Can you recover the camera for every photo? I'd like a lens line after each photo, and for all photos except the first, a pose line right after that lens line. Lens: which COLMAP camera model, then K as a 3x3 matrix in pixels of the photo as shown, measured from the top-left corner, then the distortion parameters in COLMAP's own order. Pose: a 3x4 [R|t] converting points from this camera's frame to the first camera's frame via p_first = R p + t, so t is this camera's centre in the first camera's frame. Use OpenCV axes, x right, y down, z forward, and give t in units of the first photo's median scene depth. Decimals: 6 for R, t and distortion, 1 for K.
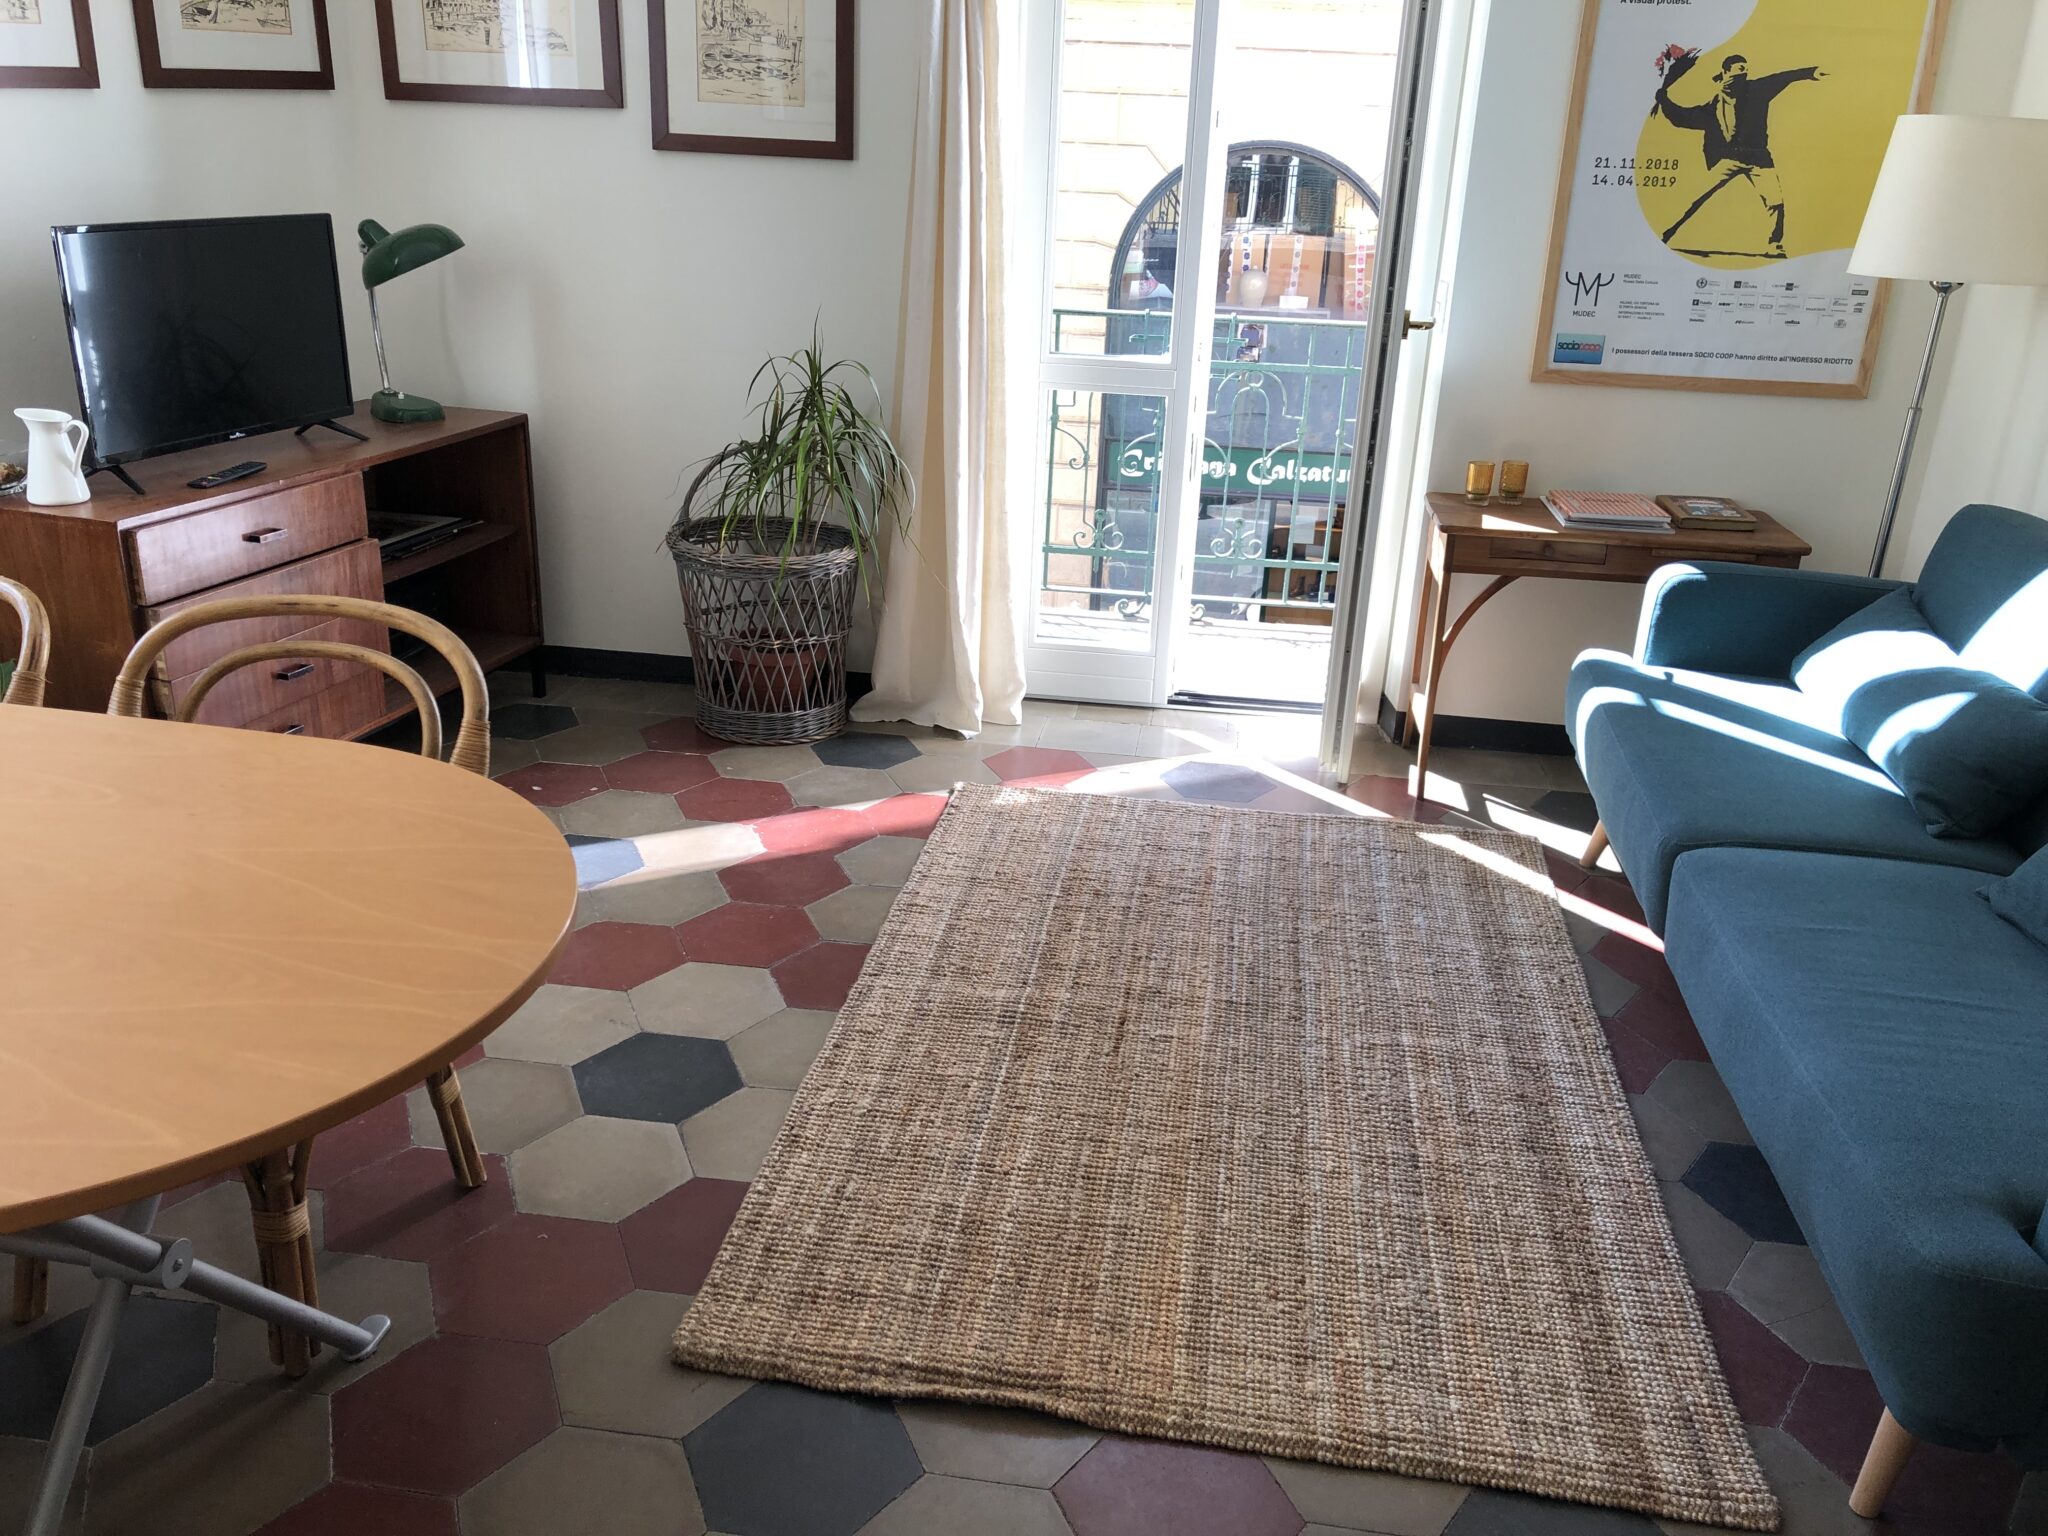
lens RADIAL K [[1658.2, 0, 1026.8], [0, 1658.2, 764.6], [0, 0, 1]] dist [0.012546, 0.005408]
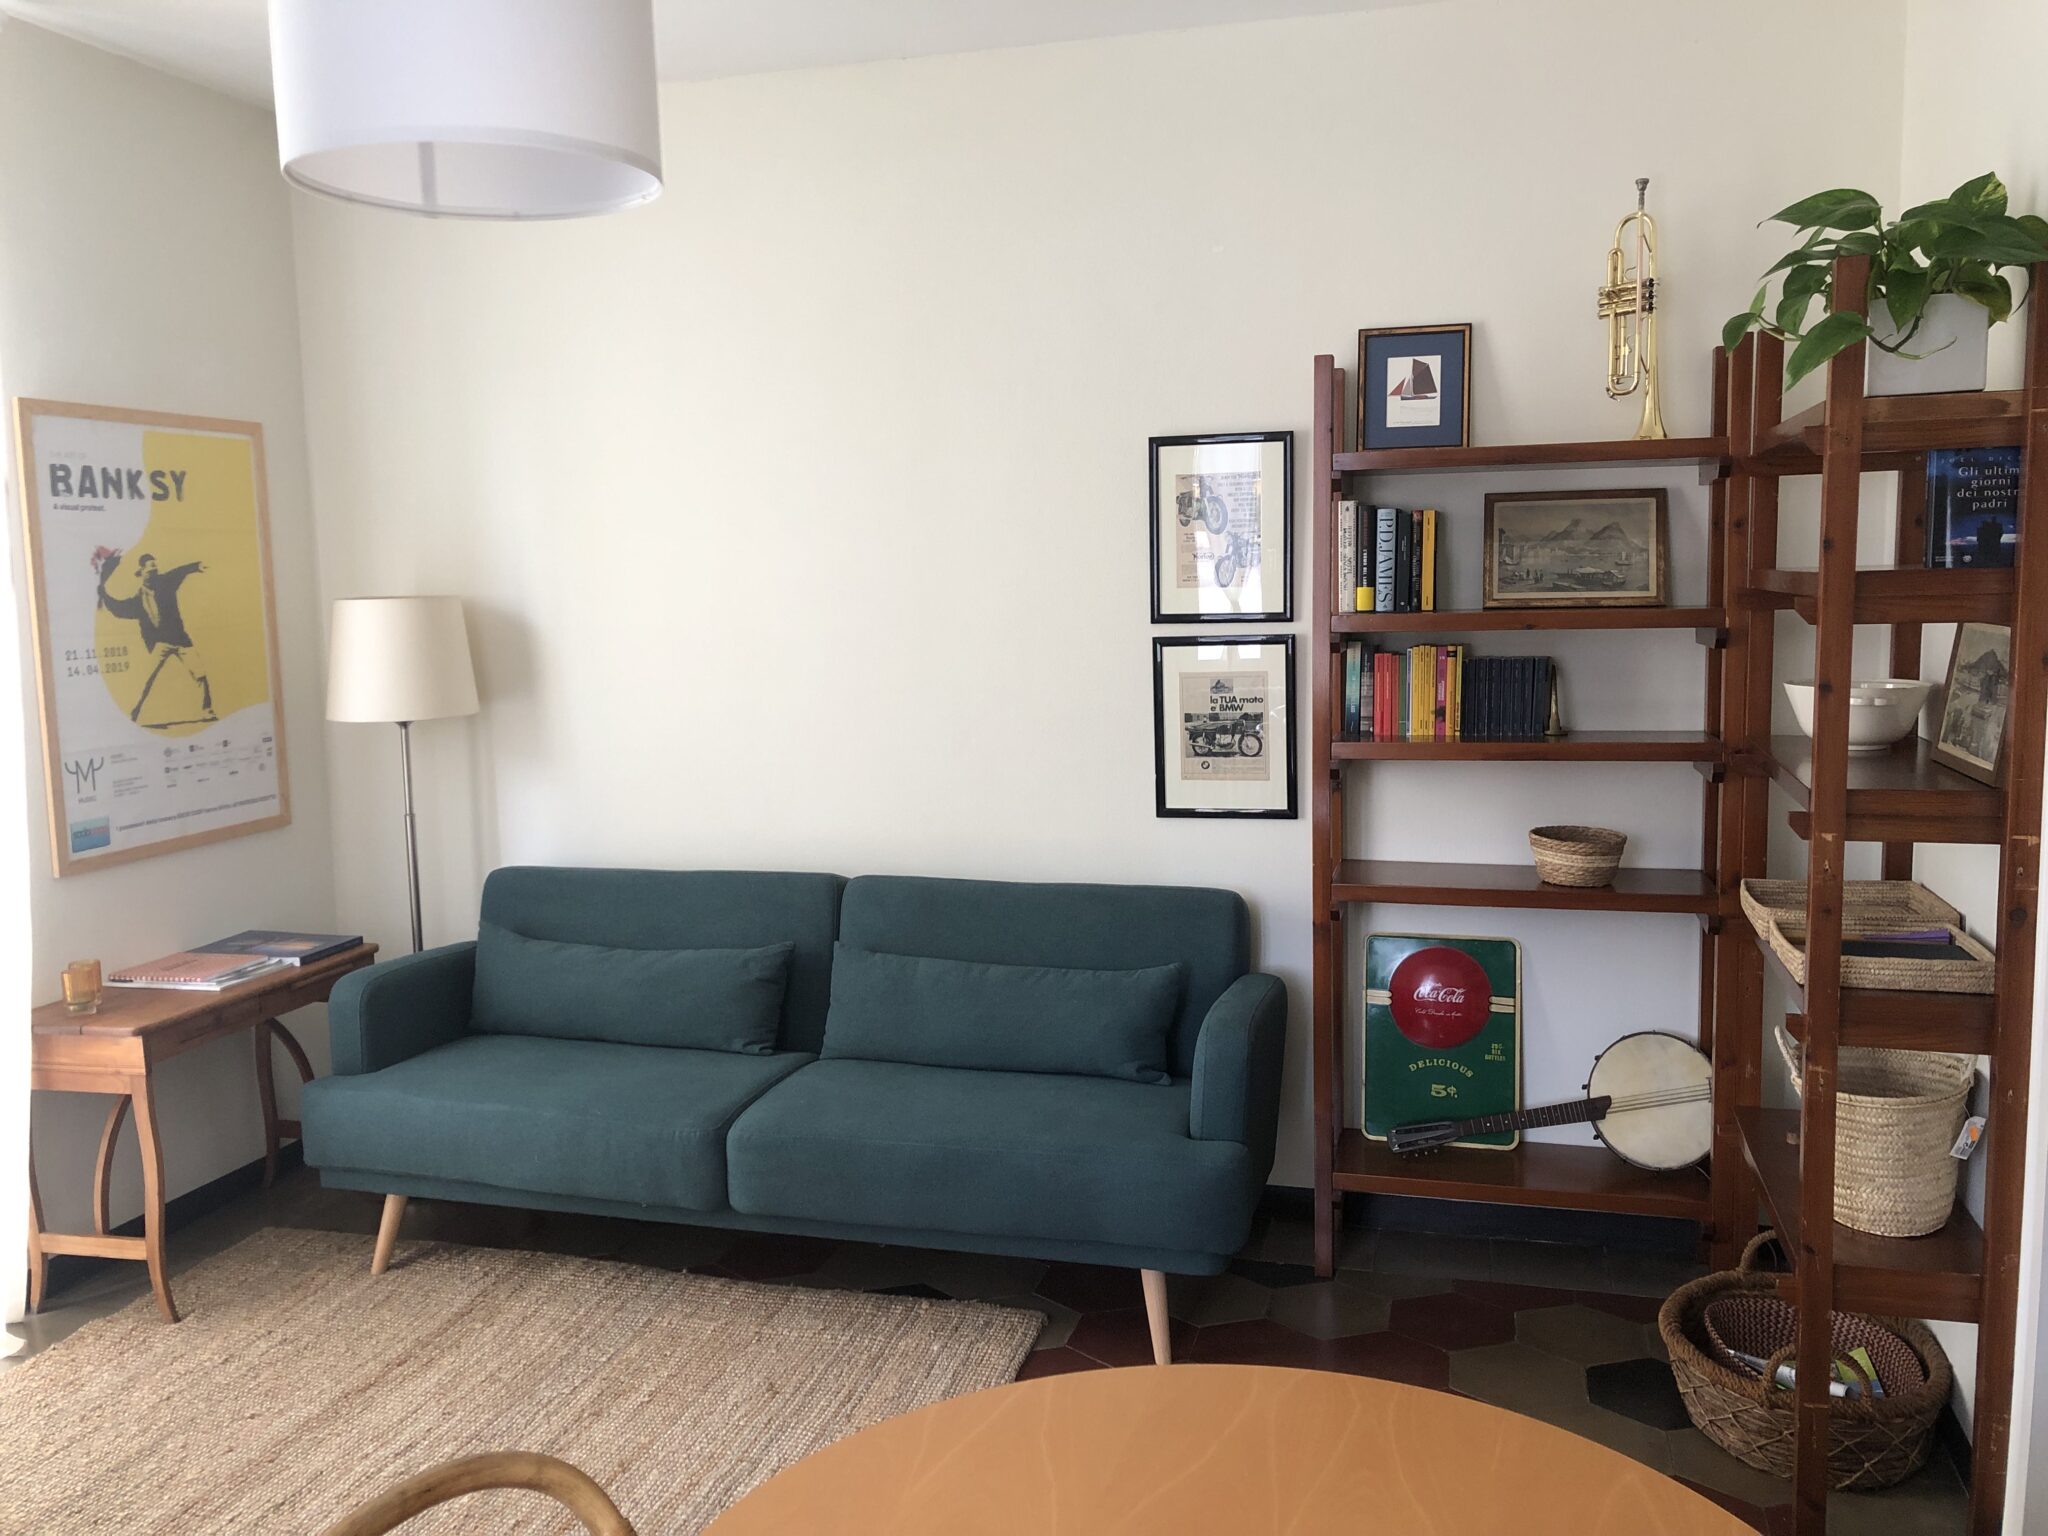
lens RADIAL K [[1658.2, 0, 1028.5], [0, 1658.2, 766.5], [0, 0, 1]] dist [0.012546, 0.005408]
pose [[0.112328, -0.158666, 0.980922, -0.584185], [0.375685, 0.920677, 0.105900, -0.191077], [-0.919915, 0.356622, 0.163027, 0.332611]]
